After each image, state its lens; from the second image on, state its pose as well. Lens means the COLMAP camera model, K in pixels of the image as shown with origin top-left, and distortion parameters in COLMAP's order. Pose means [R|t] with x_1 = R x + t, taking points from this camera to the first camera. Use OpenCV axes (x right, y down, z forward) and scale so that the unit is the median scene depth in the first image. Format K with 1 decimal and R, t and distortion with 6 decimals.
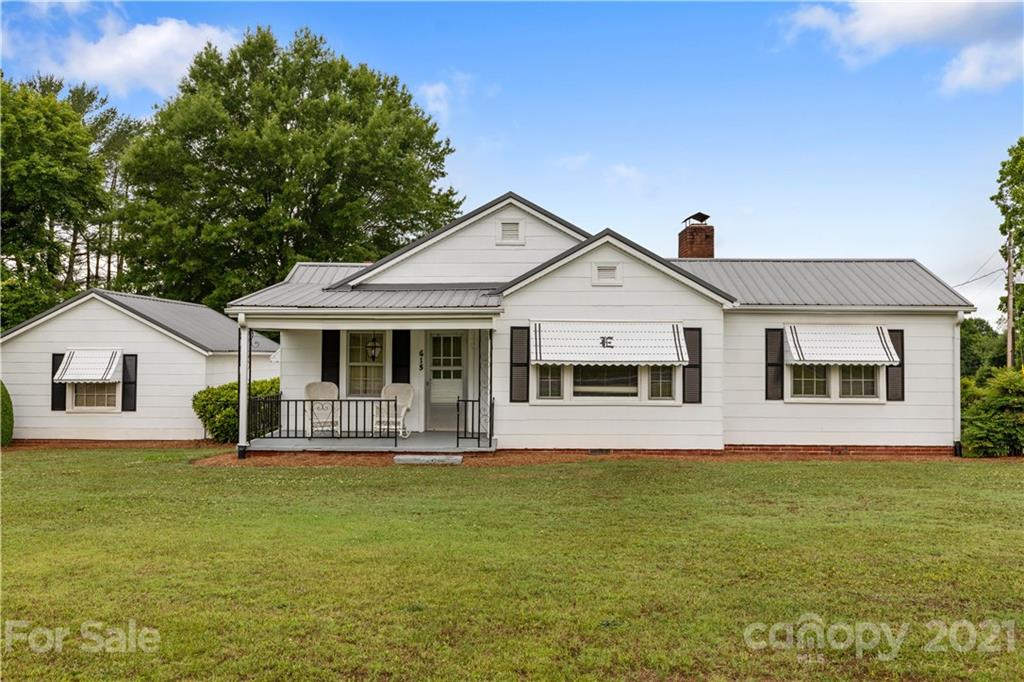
lens RADIAL K [[836.5, 0, 512.0], [0, 836.5, 341.0], [0, 0, 1]] dist [-0.000609, -0.003223]
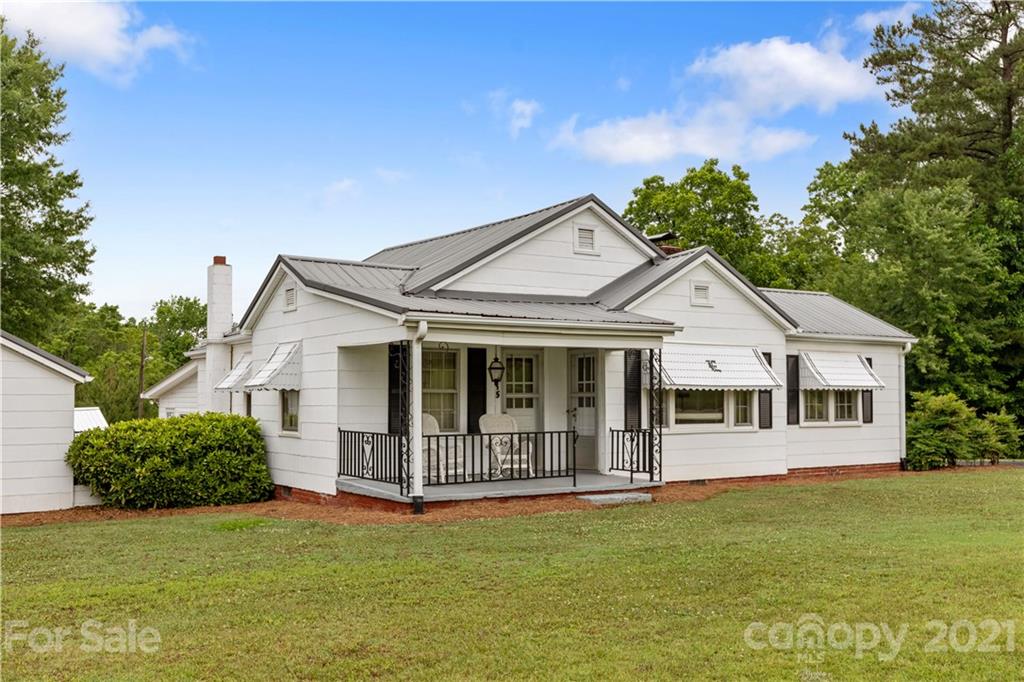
lens RADIAL K [[1040.2, 0, 512.0], [0, 1040.2, 341.0], [0, 0, 1]] dist [-0.019991, -0.002321]
pose [[0.814776, 0.025854, 0.579199, -0.709950], [-0.005167, 0.999289, -0.037338, 0.017505], [-0.579753, 0.027429, 0.814331, 0.162471]]
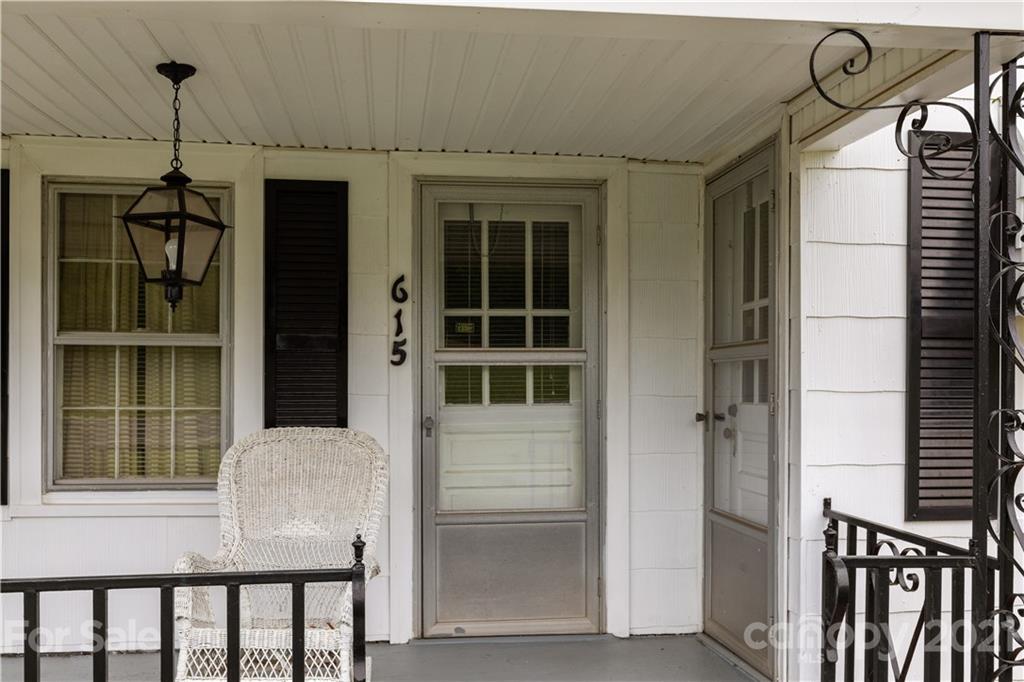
lens RADIAL K [[1040.2, 0, 512.0], [0, 1040.2, 341.0], [0, 0, 1]] dist [-0.019991, -0.002321]
pose [[0.988199, -0.001874, 0.153163, -0.124273], [0.004473, 0.999852, -0.016630, 0.033815], [-0.153109, 0.017119, 0.988061, 0.743610]]
